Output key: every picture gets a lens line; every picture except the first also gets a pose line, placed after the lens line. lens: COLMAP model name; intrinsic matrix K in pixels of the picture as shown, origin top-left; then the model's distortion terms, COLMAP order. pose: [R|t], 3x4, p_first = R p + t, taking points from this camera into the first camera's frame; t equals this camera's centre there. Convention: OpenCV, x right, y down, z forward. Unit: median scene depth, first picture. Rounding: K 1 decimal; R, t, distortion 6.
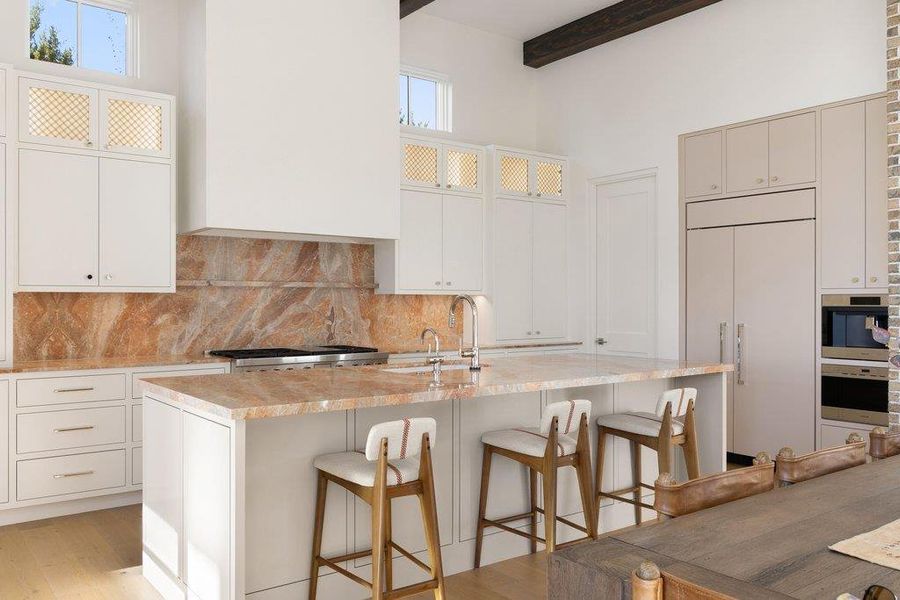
lens RADIAL K [[746.5, 0, 453.5], [0, 746.5, 299.1], [0, 0, 1]] dist [-0.007604, -0.001196]
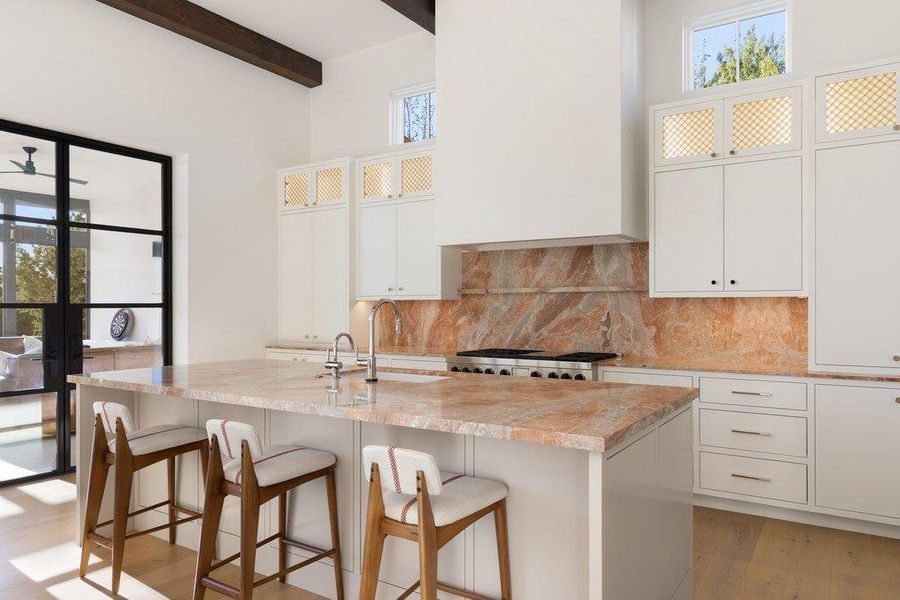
lens RADIAL K [[606.5, 0, 451.0], [0, 606.5, 303.3], [0, 0, 1]] dist [0.000272, -0.000943]
pose [[0.341552, -0.003065, -0.939858, 0.519230], [0.006548, 0.999978, -0.000882, -0.001315], [0.939840, -0.005853, 0.341564, 0.580454]]
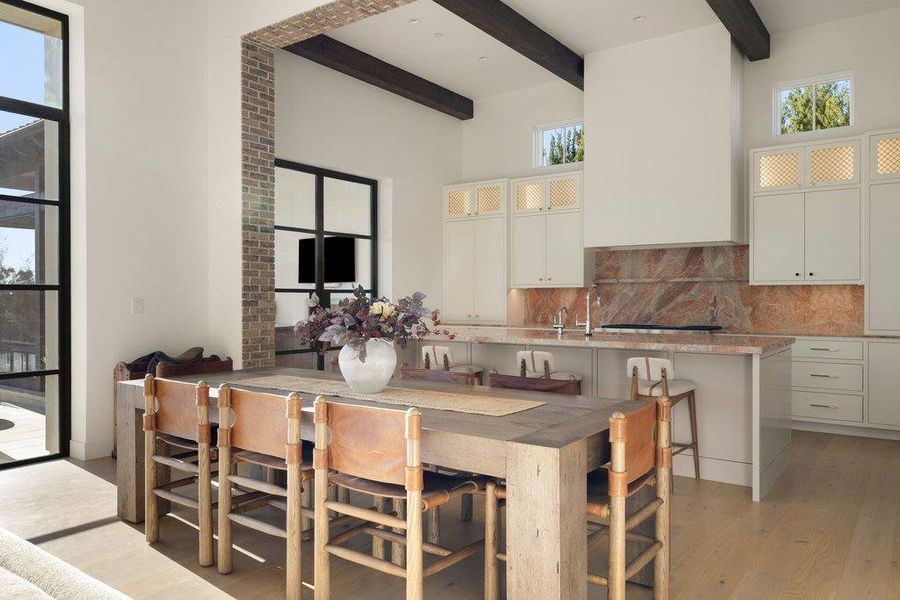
lens RADIAL K [[644.5, 0, 451.8], [0, 644.5, 298.7], [0, 0, 1]] dist [-0.007986, 0.012096]
pose [[0.295280, 0.002181, -0.955408, 0.808728], [0.005627, 0.999976, 0.004022, 0.008478], [0.955394, -0.006563, 0.295260, 0.250036]]
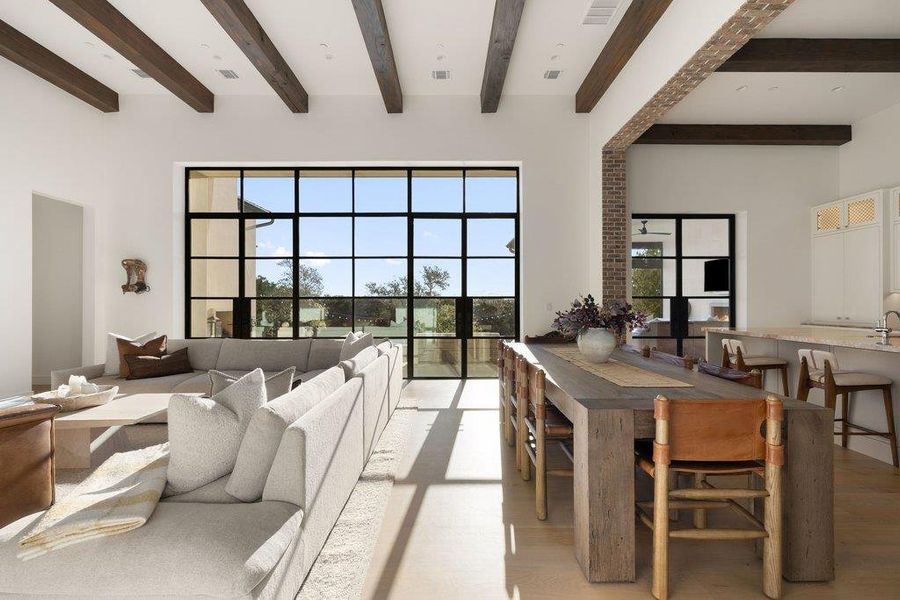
lens RADIAL K [[378.4, 0, 452.9], [0, 378.4, 302.8], [0, 0, 1]] dist [-0.002303, -0.000752]
pose [[-0.593283, 0.003797, -0.804985, 0.792210], [0.007060, 0.999975, -0.000486, 0.008489], [0.804963, -0.005972, -0.593295, 0.486988]]
